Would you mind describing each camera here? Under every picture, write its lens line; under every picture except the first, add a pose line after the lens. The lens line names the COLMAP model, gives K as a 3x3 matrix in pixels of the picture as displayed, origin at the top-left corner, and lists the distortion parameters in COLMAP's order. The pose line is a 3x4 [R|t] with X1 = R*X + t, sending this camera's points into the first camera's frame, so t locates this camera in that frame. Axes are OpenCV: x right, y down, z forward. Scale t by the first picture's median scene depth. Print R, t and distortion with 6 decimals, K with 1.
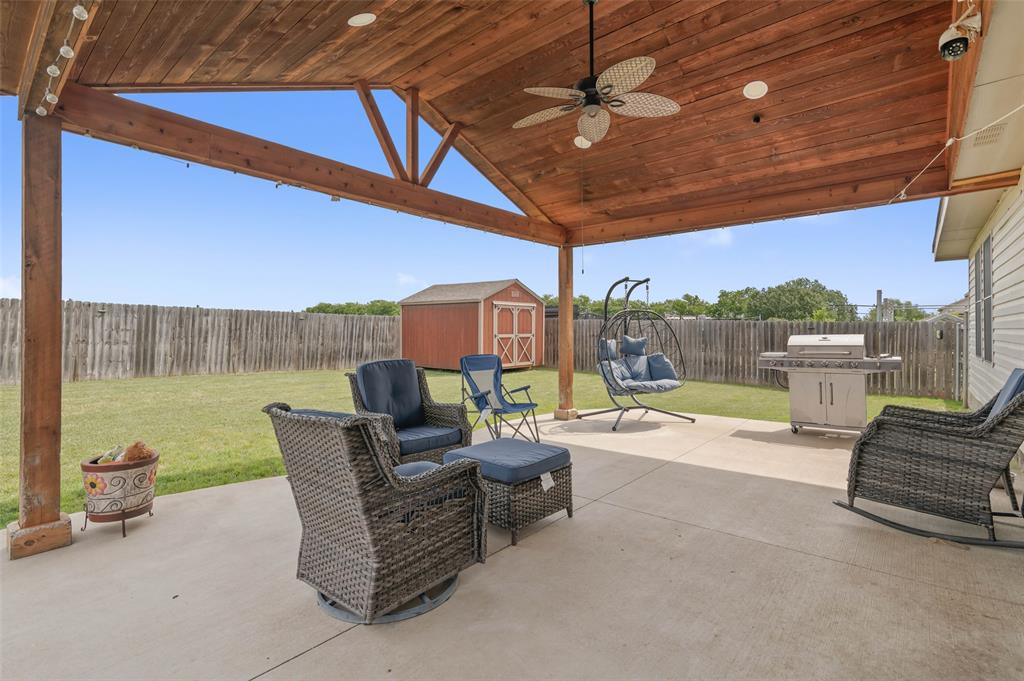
lens RADIAL K [[477.2, 0, 515.1], [0, 477.2, 340.0], [0, 0, 1]] dist [-0.001343, -0.001596]
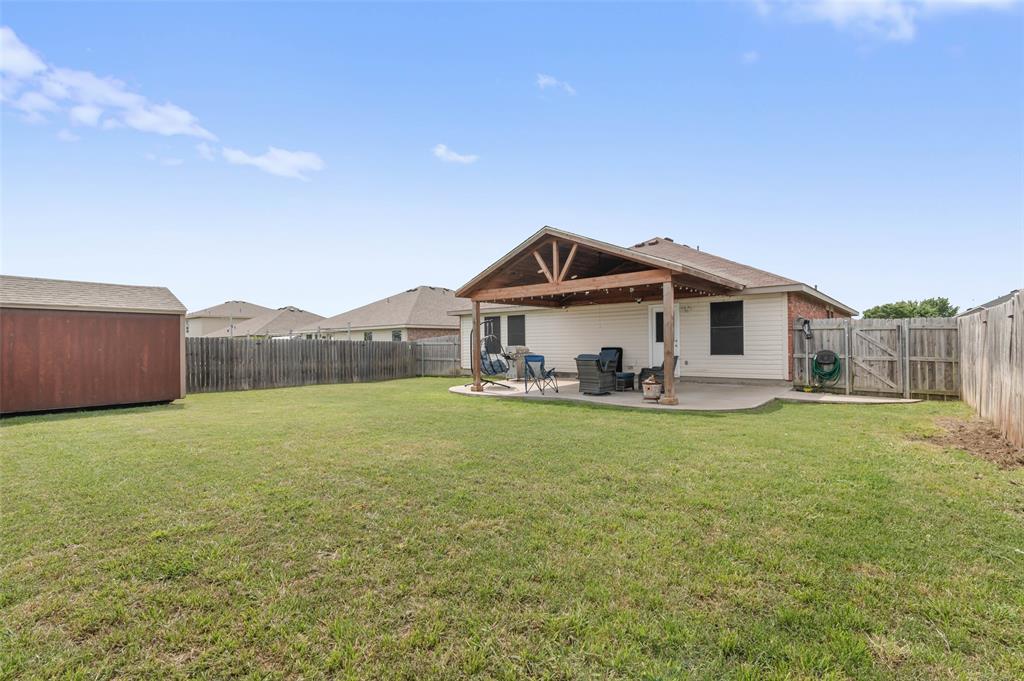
lens RADIAL K [[477.2, 0, 515.1], [0, 477.2, 340.0], [0, 0, 1]] dist [-0.001343, -0.001596]
pose [[-0.025626, 0.006366, 0.999651, -0.919133], [0.027763, 0.999599, -0.005654, -0.014712], [-0.999286, 0.027609, -0.025792, 0.443785]]
